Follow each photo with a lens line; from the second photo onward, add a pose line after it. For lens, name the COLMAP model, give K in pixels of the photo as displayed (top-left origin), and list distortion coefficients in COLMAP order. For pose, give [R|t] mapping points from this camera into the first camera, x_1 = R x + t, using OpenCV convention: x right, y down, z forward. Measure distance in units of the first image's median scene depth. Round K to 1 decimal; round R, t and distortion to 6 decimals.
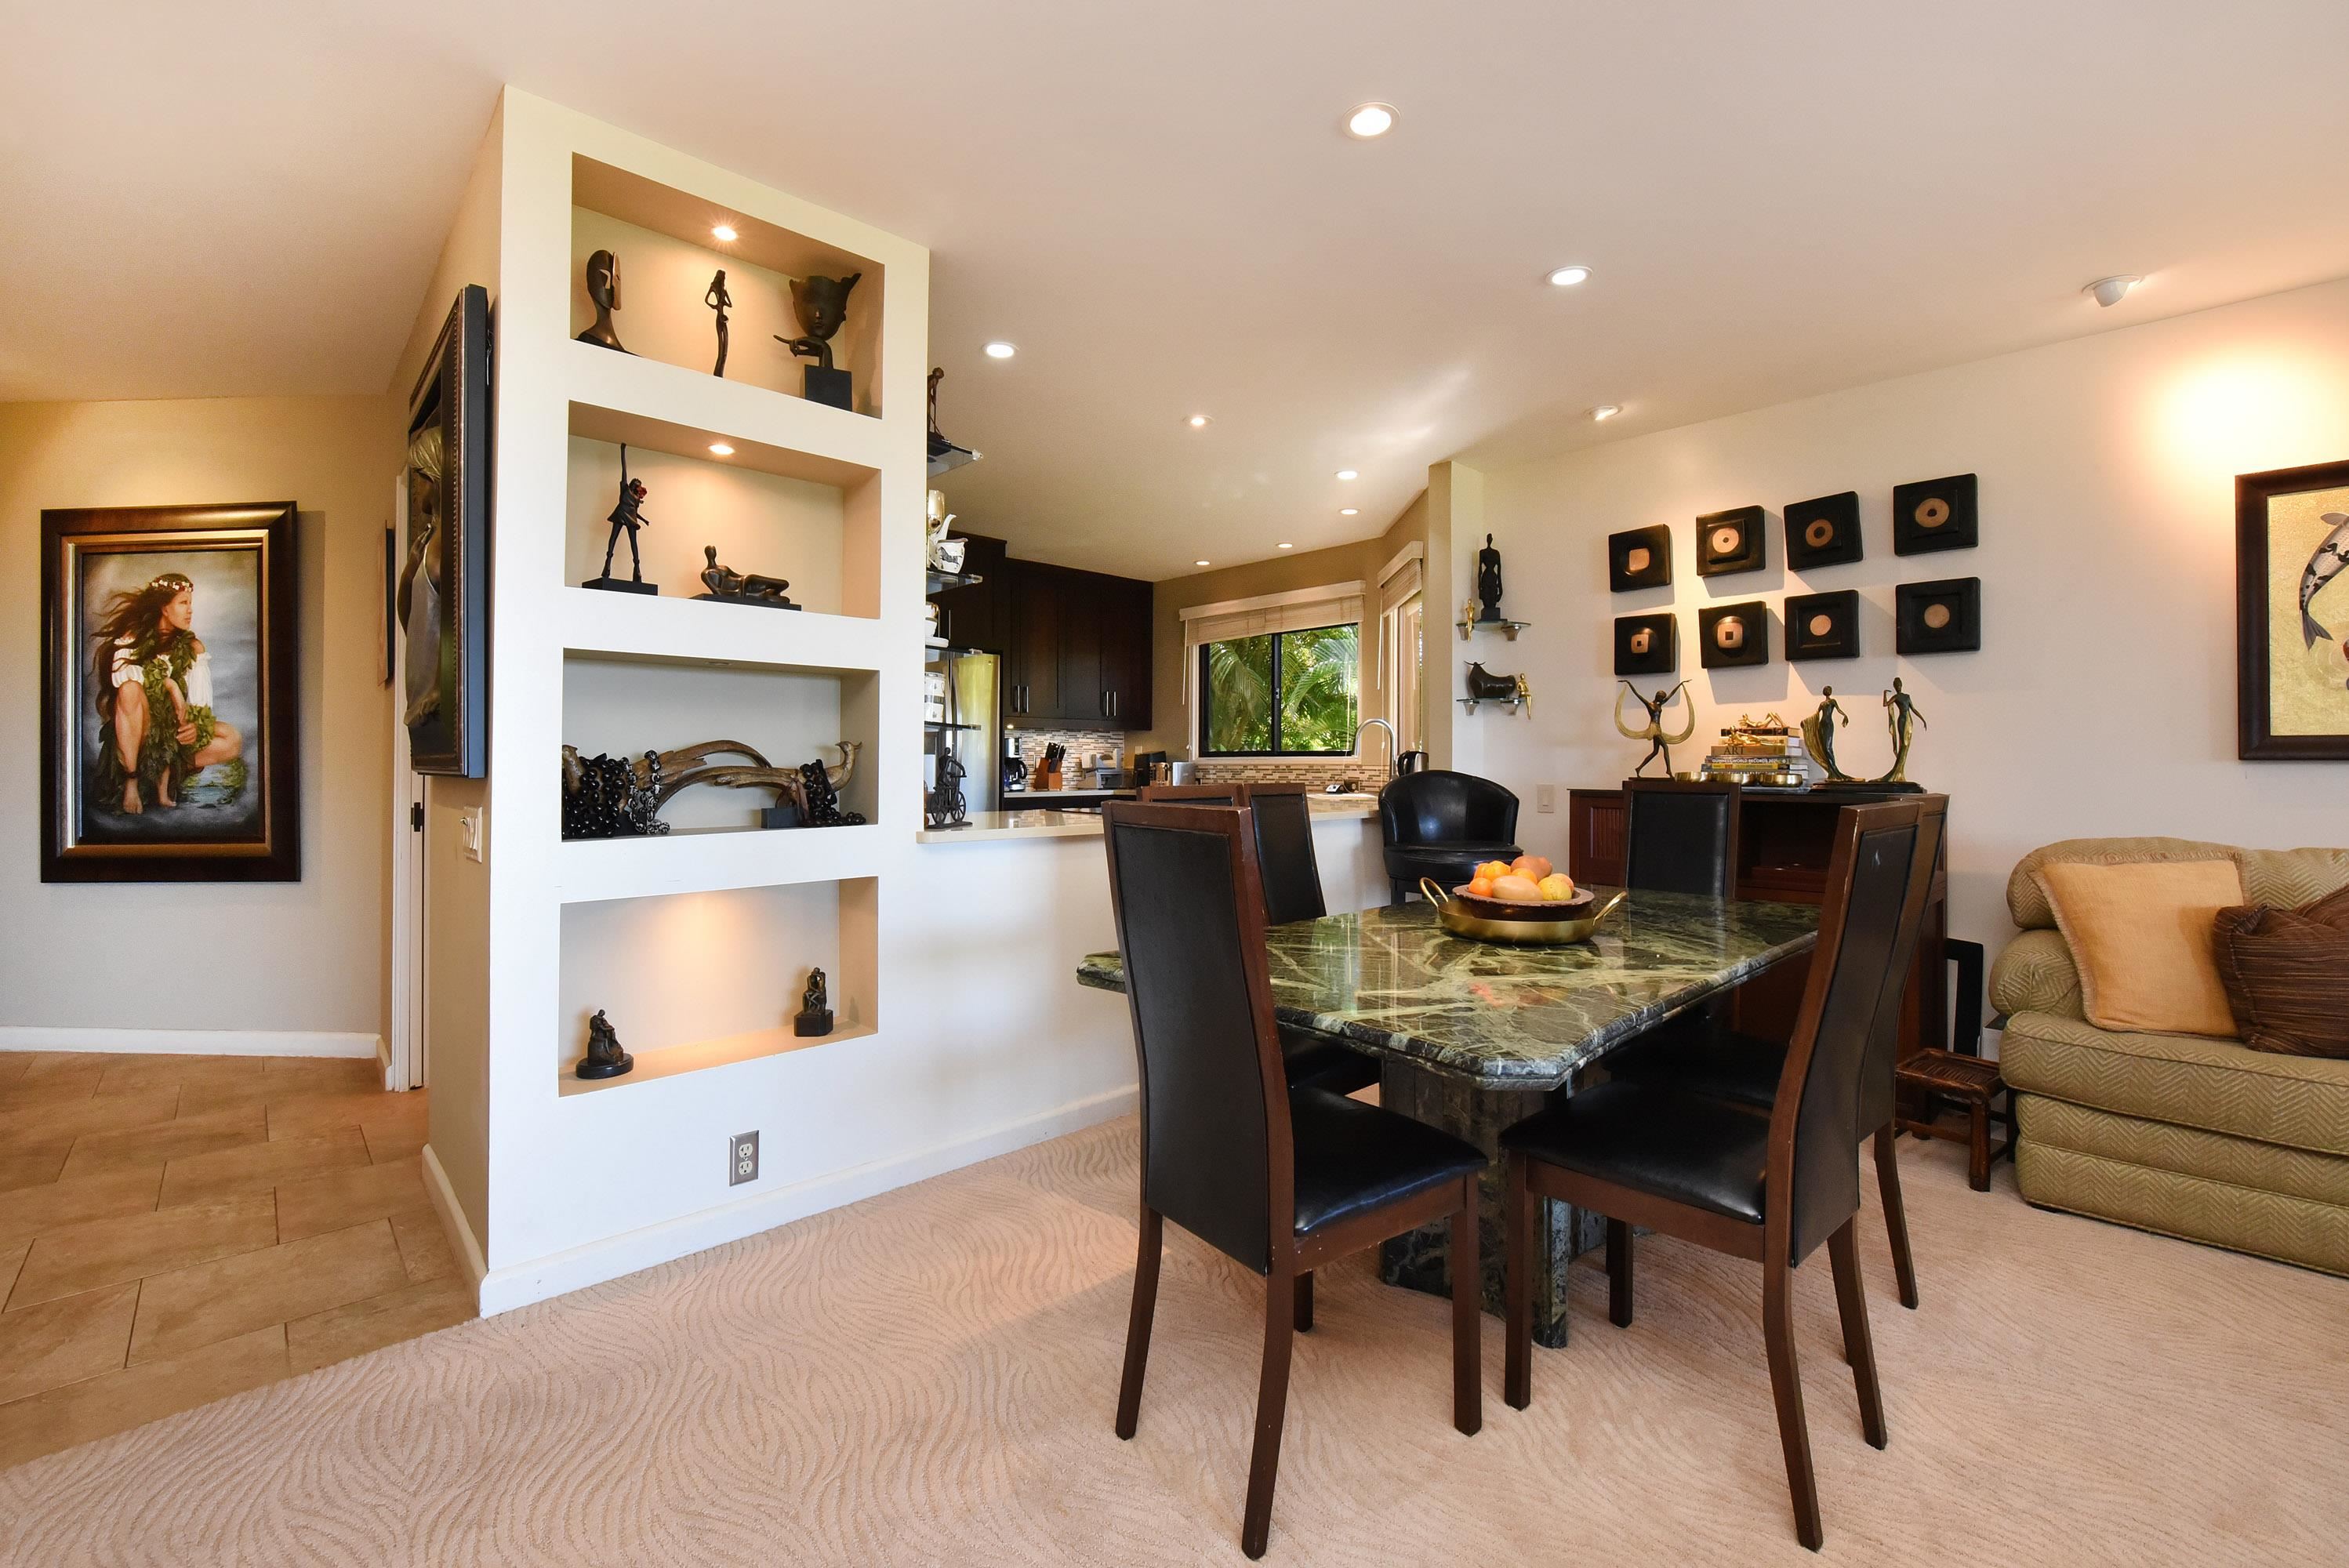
lens RADIAL K [[1029.6, 0, 1177.9], [0, 1029.6, 757.7], [0, 0, 1]] dist [-0.025898, 0.001720]
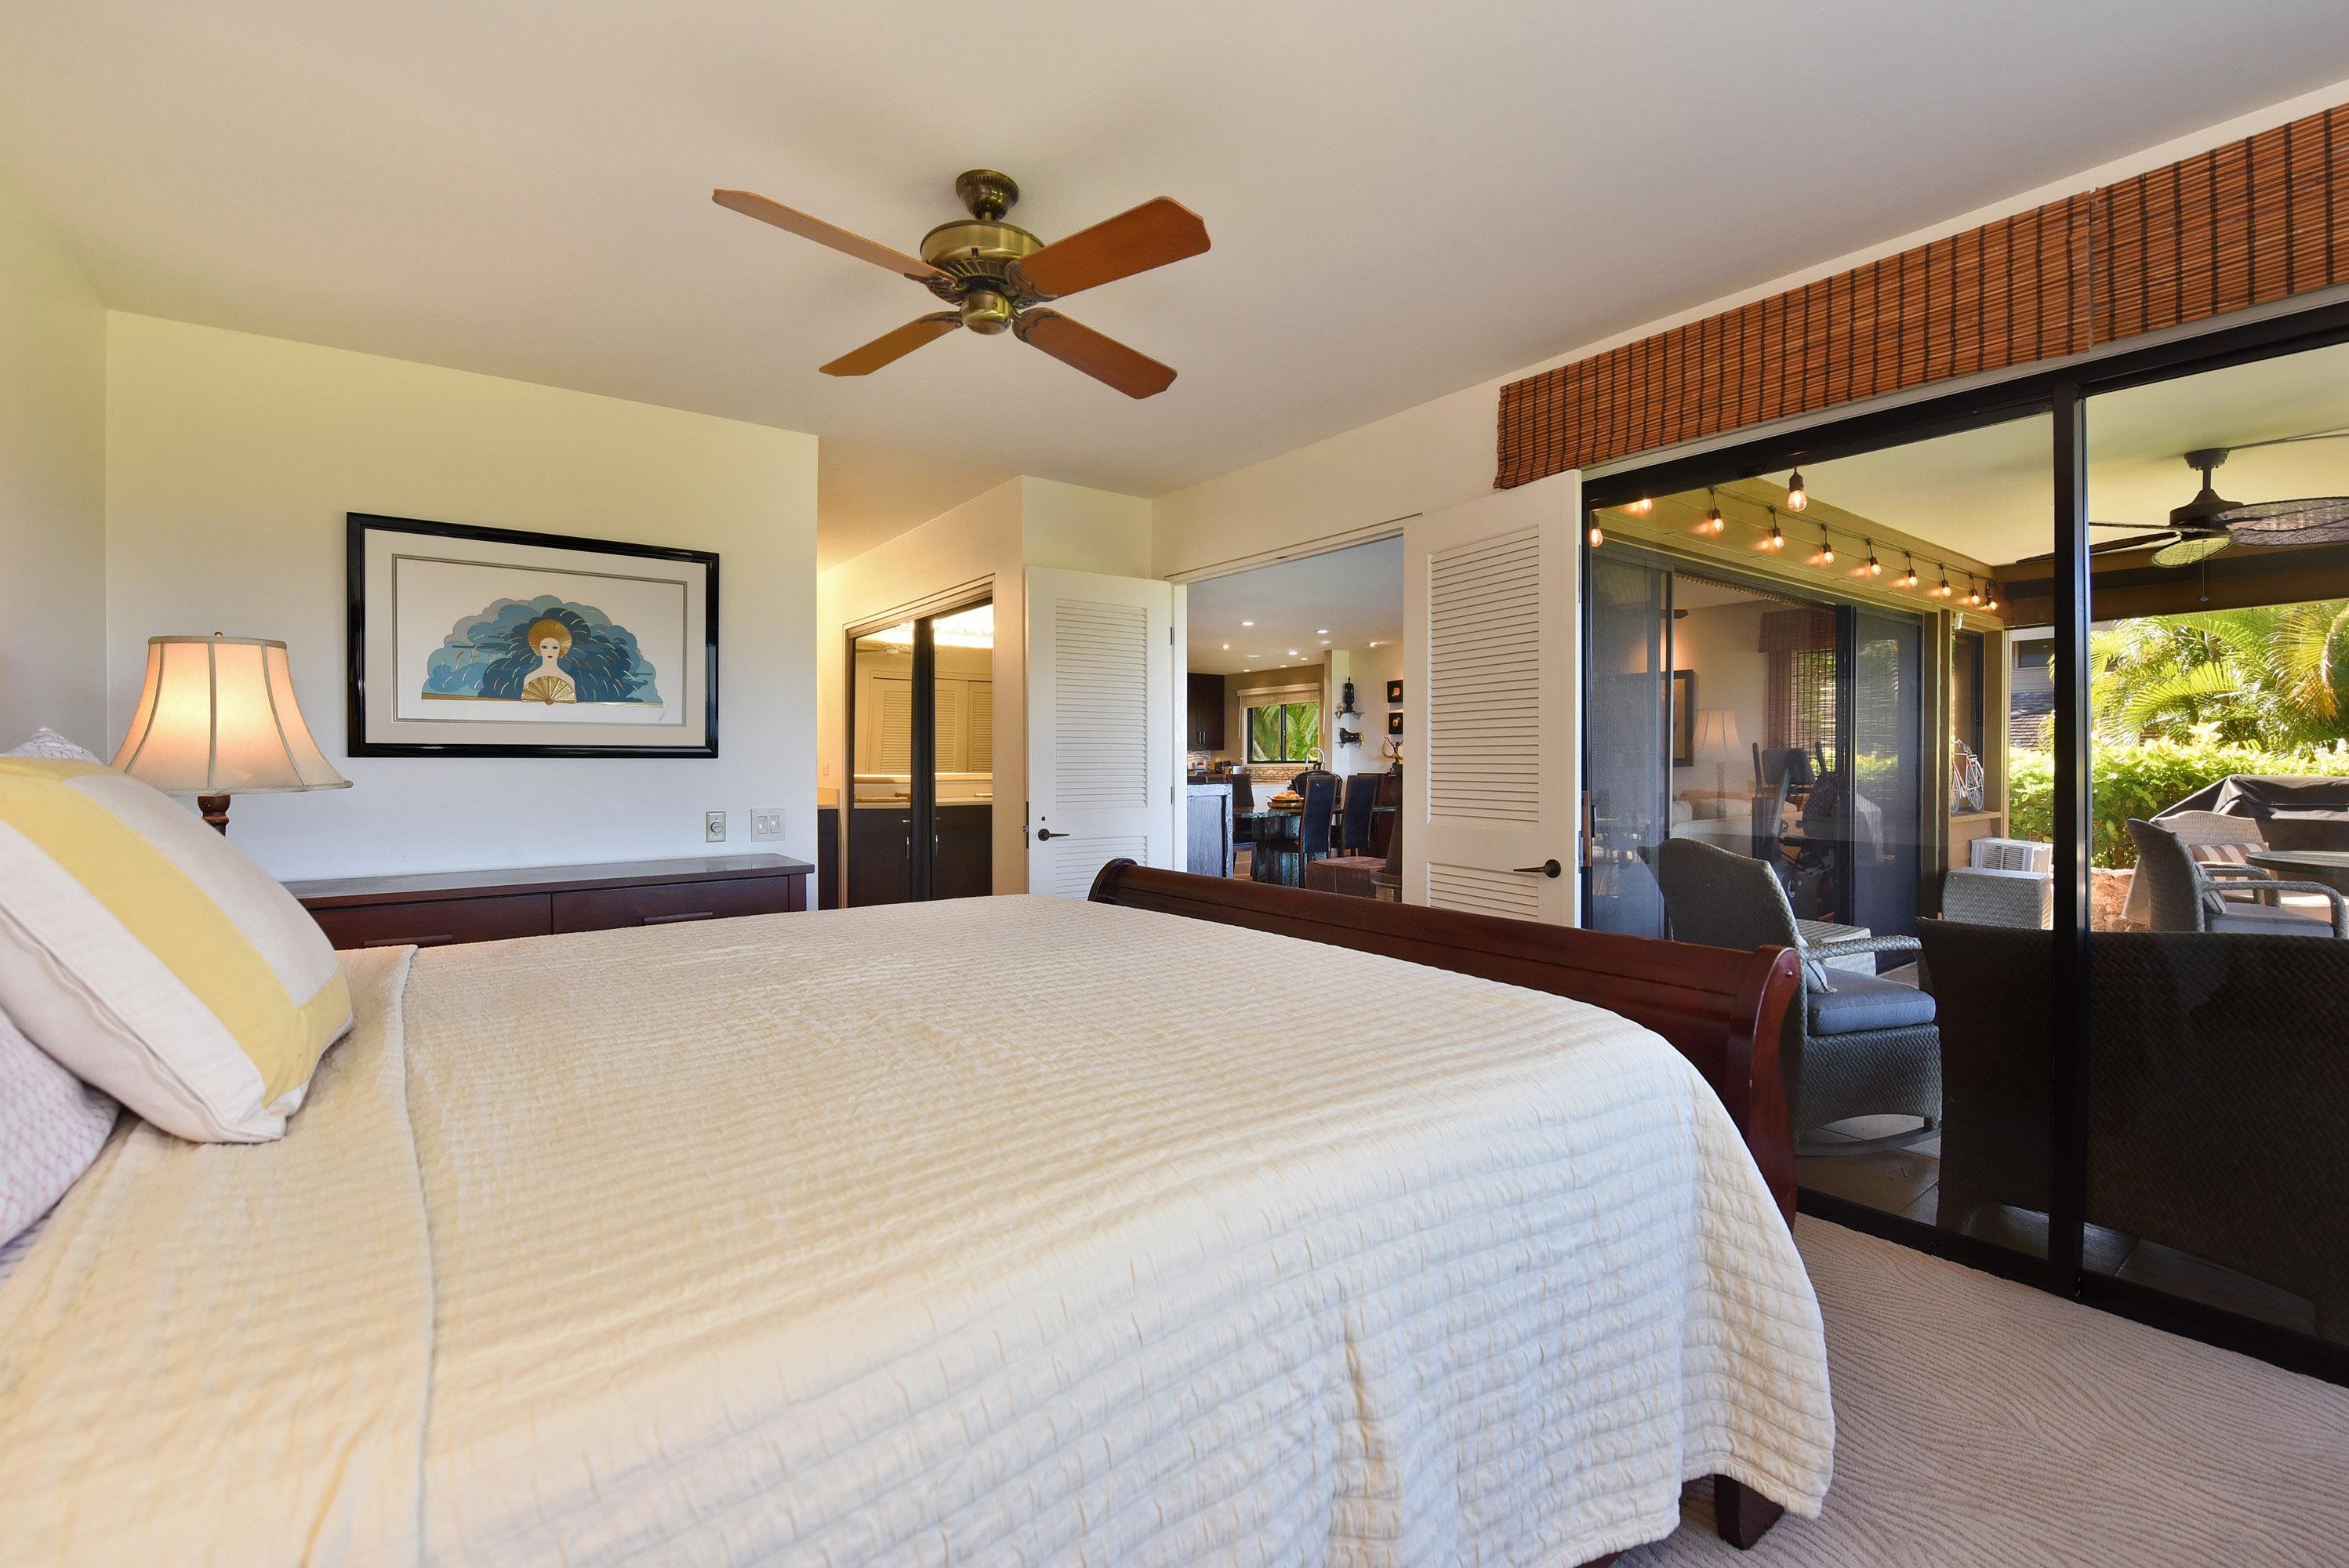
lens RADIAL K [[1029.6, 0, 1195.8], [0, 1029.6, 771.1], [0, 0, 1]] dist [-0.025898, 0.001720]
pose [[0.996652, -0.004363, -0.081641, 0.178283], [0.005523, 0.999887, 0.013983, -0.029739], [0.081571, -0.014387, 0.996564, -2.135326]]
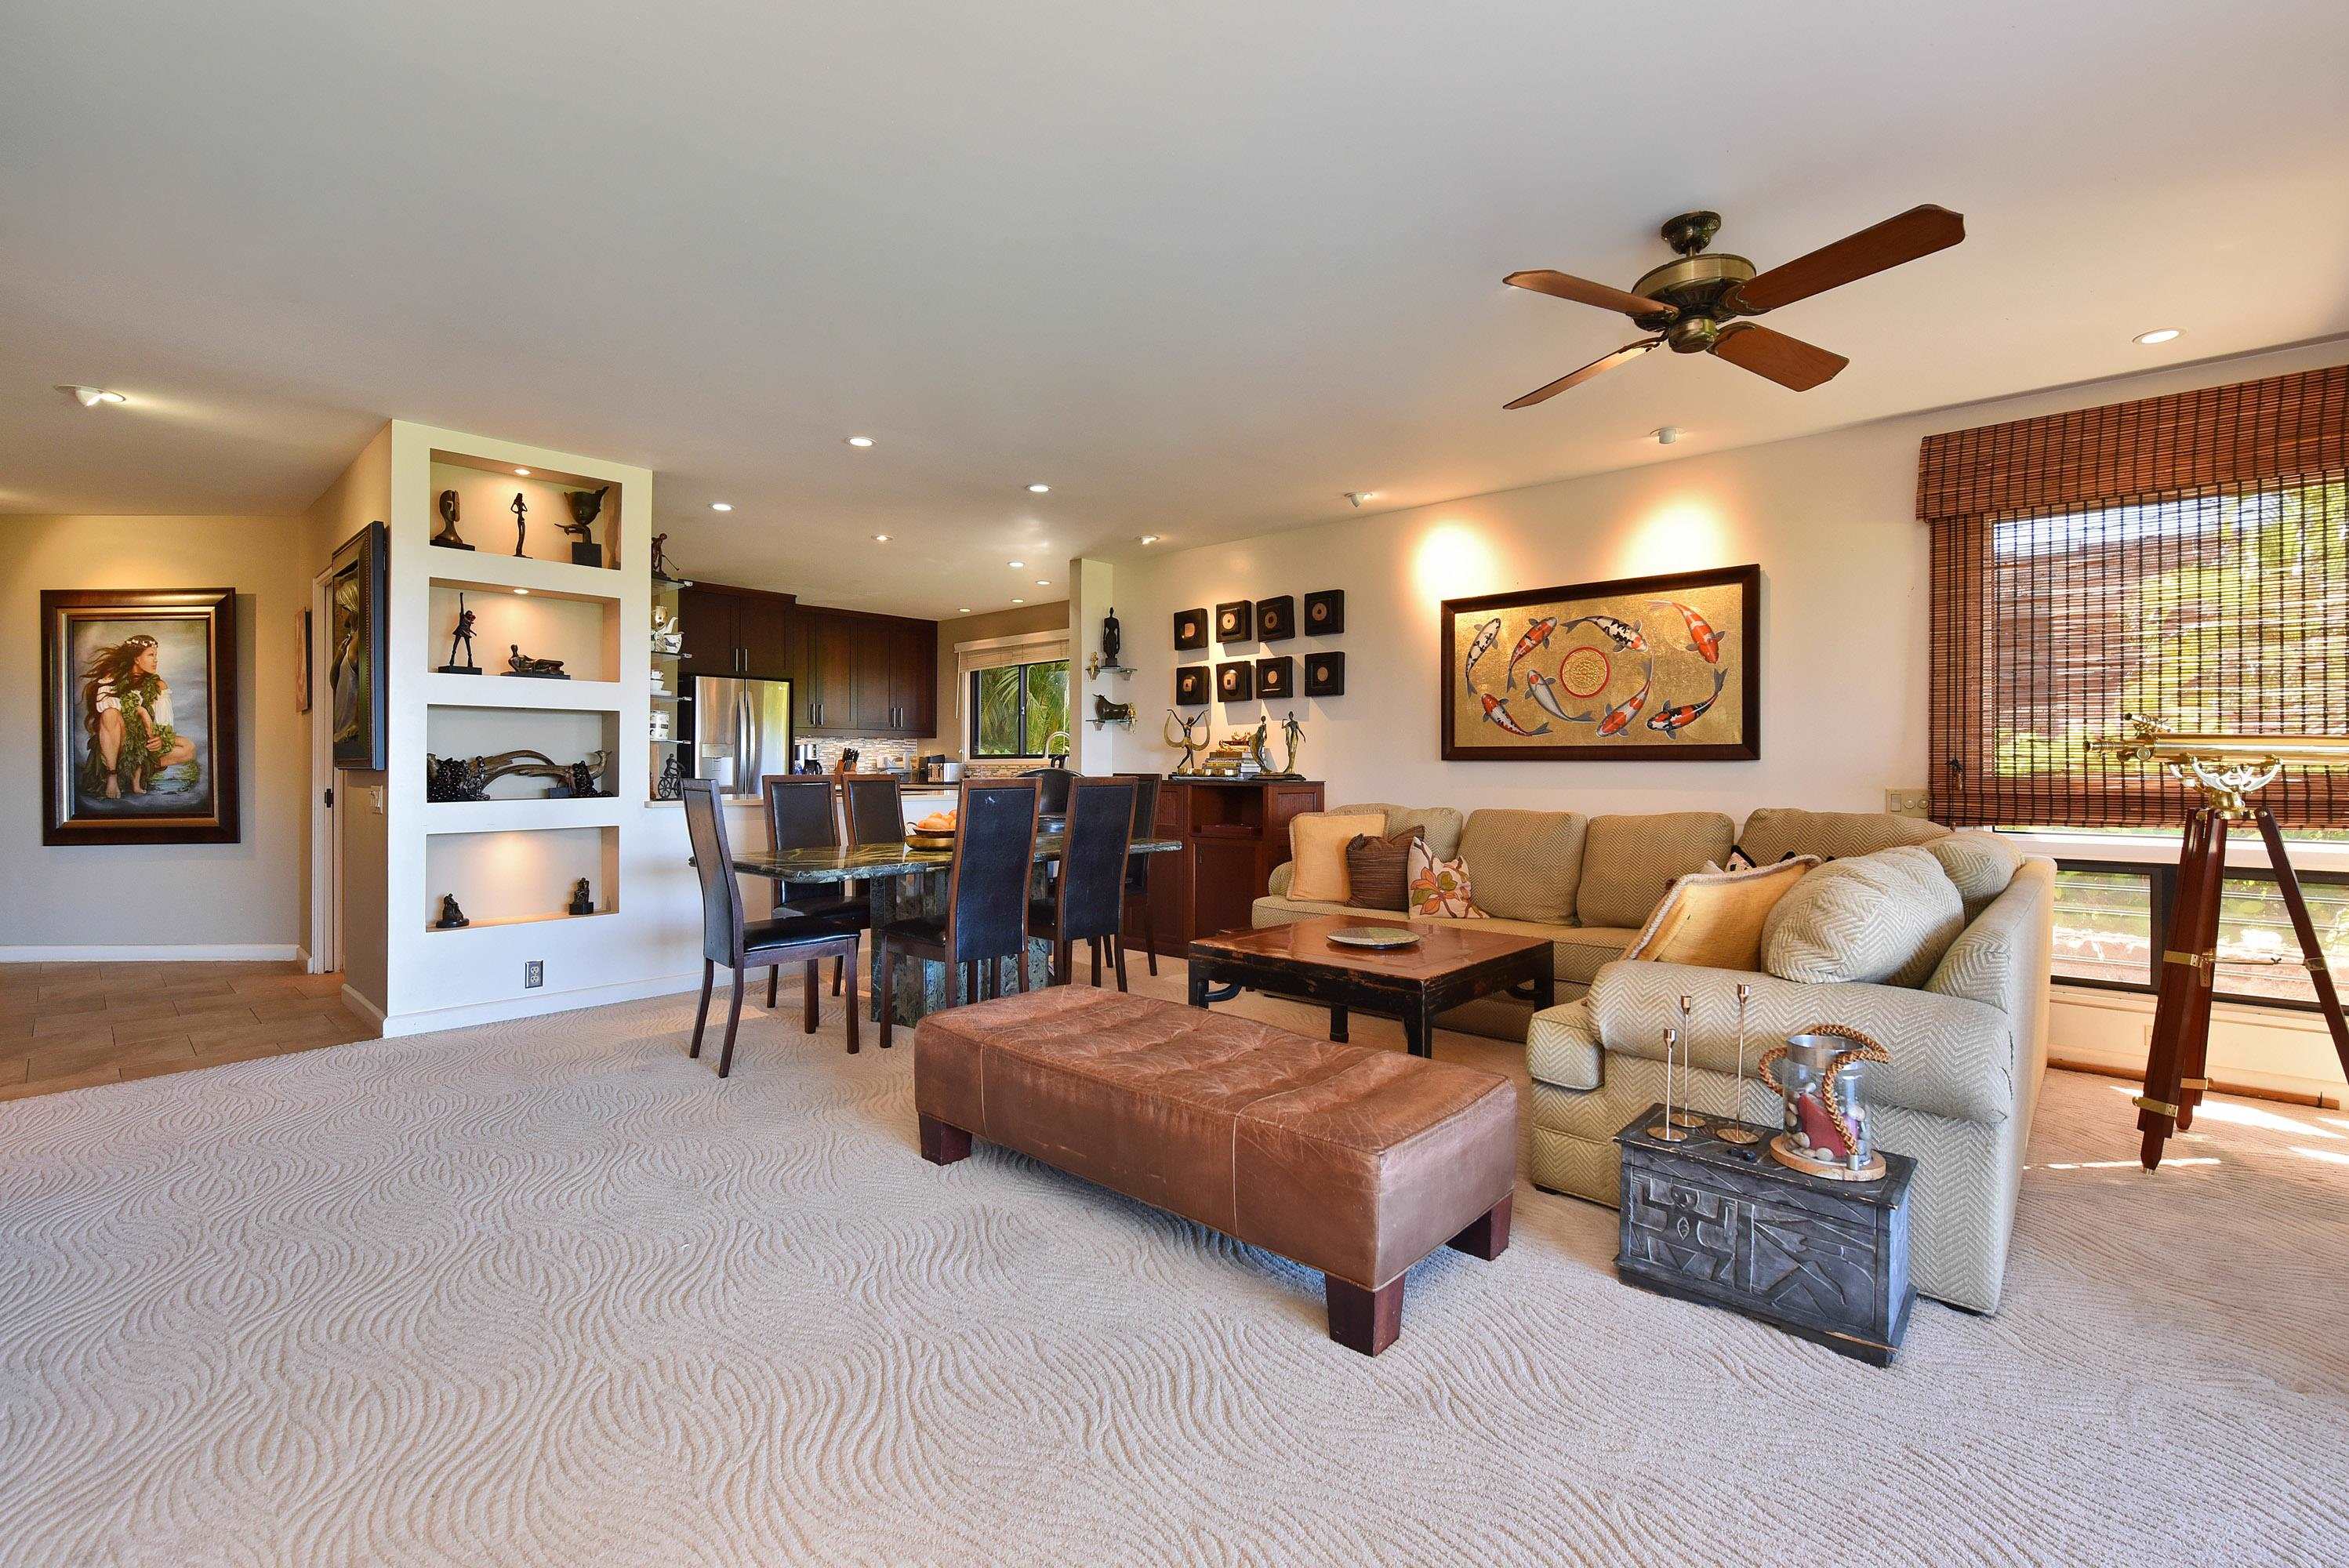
lens RADIAL K [[1029.6, 0, 1250.8], [0, 1029.6, 766.8], [0, 0, 1]] dist [-0.025898, 0.001720]
pose [[0.991284, -0.001539, 0.131730, 0.414098], [0.000545, 0.999971, 0.007580, -0.000550], [-0.131738, -0.007442, 0.991257, -0.664412]]
